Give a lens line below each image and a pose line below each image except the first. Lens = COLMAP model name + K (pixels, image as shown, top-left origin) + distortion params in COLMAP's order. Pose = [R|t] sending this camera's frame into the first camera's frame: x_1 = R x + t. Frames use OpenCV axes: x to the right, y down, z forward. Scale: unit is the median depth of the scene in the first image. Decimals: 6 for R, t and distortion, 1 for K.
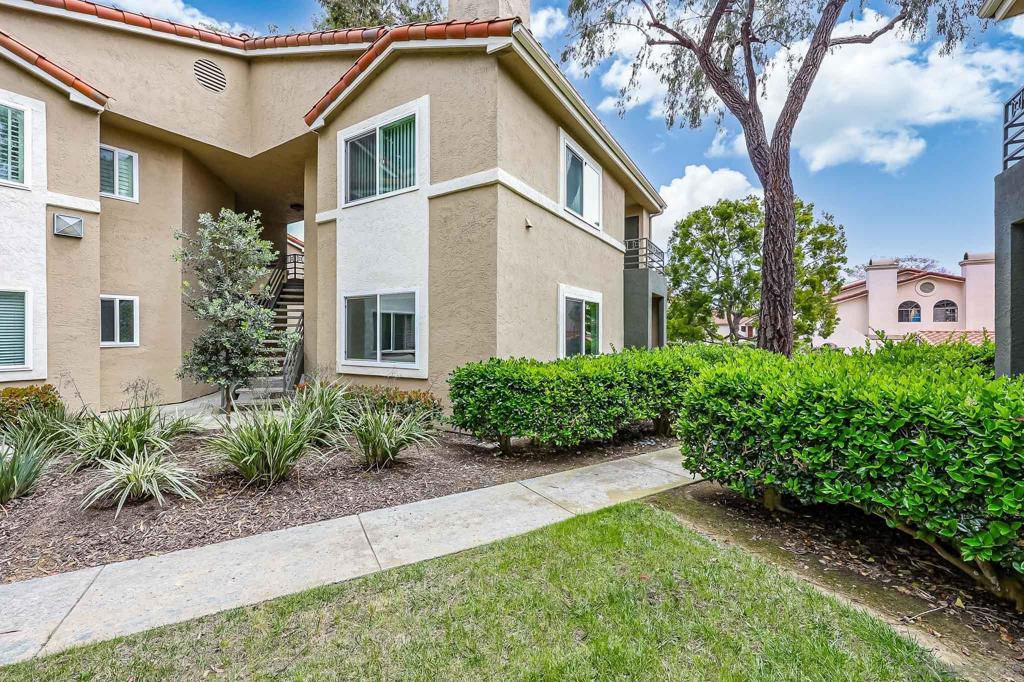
lens RADIAL K [[413.9, 0, 513.0], [0, 413.9, 335.7], [0, 0, 1]] dist [-0.001224, -0.000229]
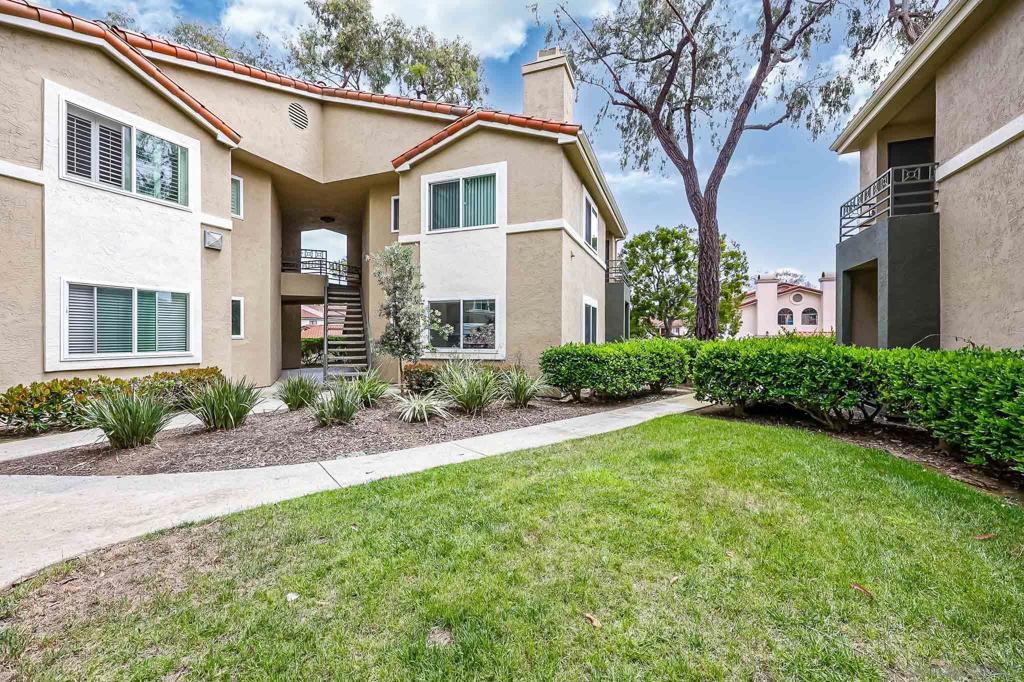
lens RADIAL K [[413.9, 0, 511.3], [0, 413.9, 340.3], [0, 0, 1]] dist [-0.001224, -0.000229]
pose [[0.982851, -0.000490, 0.184400, -0.402067], [-0.000831, 0.999975, 0.007086, 0.023778], [-0.184399, -0.007117, 0.982826, -0.368430]]
